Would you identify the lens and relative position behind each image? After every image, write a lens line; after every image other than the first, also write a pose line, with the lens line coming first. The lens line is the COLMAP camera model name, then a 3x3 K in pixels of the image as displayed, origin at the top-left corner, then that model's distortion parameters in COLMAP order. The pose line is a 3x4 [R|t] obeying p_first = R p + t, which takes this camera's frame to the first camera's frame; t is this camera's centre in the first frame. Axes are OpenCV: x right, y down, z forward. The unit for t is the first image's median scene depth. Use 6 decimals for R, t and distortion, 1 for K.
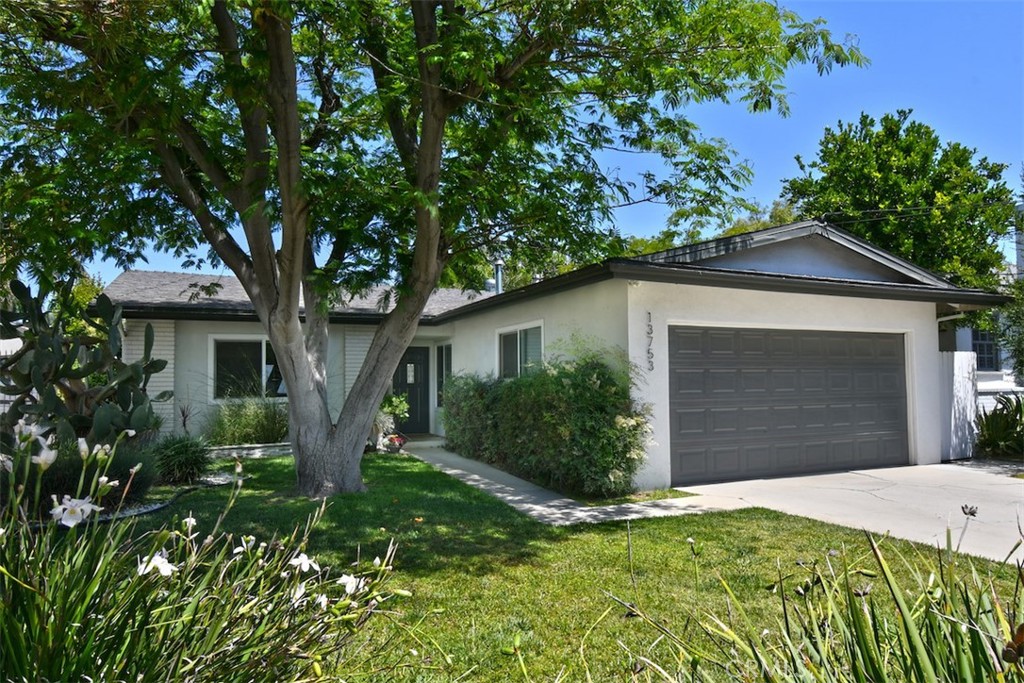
lens RADIAL K [[767.4, 0, 507.3], [0, 767.4, 365.9], [0, 0, 1]] dist [-0.000193, 0.001527]
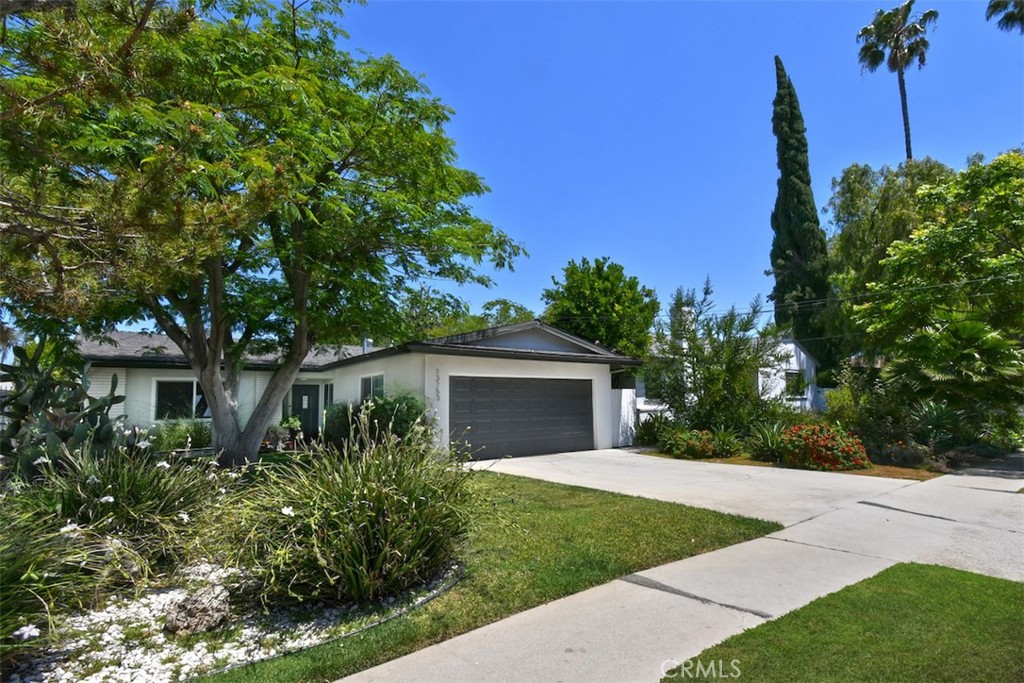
lens RADIAL K [[573.6, 0, 595.6], [0, 573.6, 362.9], [0, 0, 1]] dist [0.005056, 0.000100]
pose [[0.953019, 0.015403, 0.302519, 0.101079], [0.000793, 0.998576, -0.053340, -0.008139], [-0.302909, 0.051074, 0.951650, -0.350071]]
